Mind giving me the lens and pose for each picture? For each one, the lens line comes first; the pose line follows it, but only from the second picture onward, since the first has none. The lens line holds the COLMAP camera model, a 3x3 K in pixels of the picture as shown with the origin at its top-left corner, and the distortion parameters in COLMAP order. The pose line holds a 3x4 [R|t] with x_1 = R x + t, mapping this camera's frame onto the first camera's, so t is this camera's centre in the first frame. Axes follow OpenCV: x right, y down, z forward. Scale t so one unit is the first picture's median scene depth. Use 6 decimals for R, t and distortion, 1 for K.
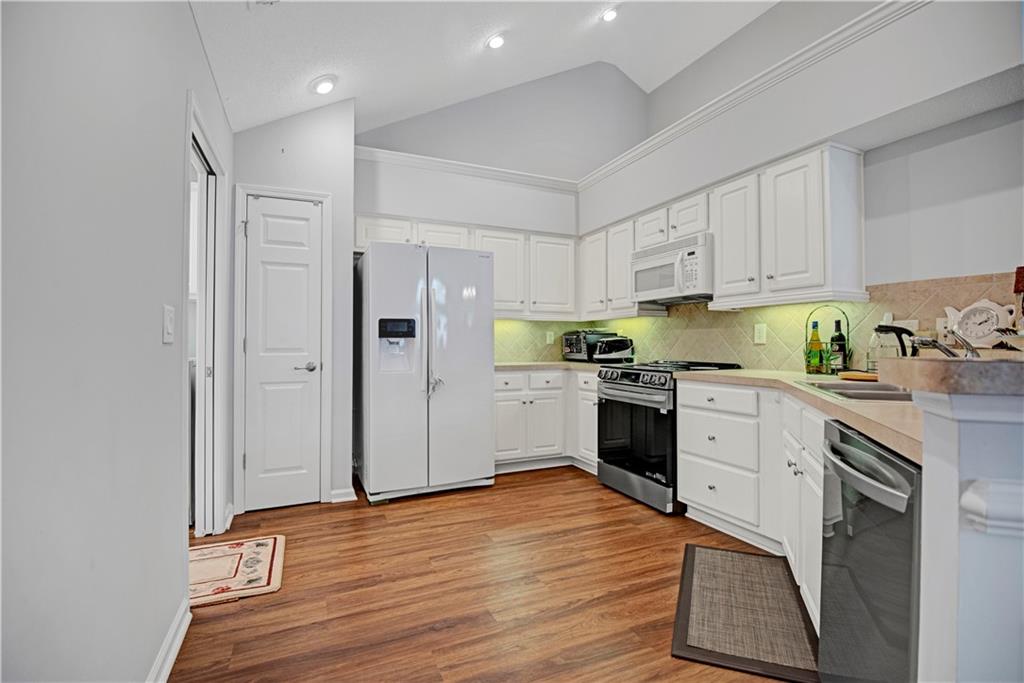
lens RADIAL K [[482.7, 0, 513.9], [0, 482.7, 340.0], [0, 0, 1]] dist [0.004385, -0.000516]
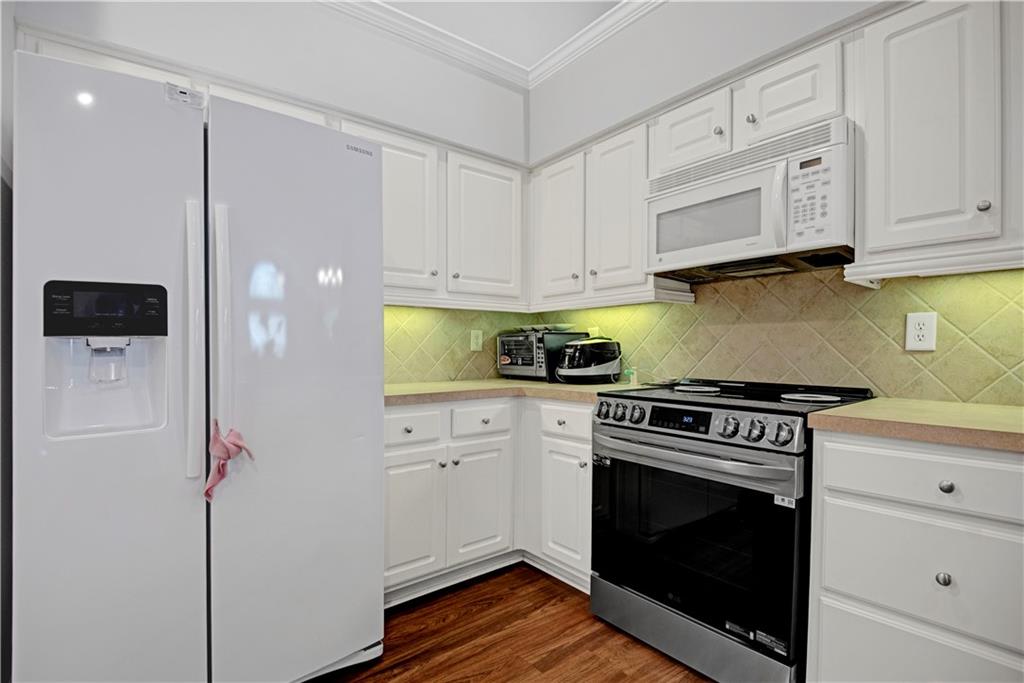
lens RADIAL K [[482.7, 0, 512.2], [0, 482.7, 349.2], [0, 0, 1]] dist [0.004385, -0.000516]
pose [[0.968381, -0.002942, 0.249457, -0.037180], [0.000922, 0.999966, 0.008212, 0.002163], [-0.249472, -0.007722, 0.968351, 0.510209]]
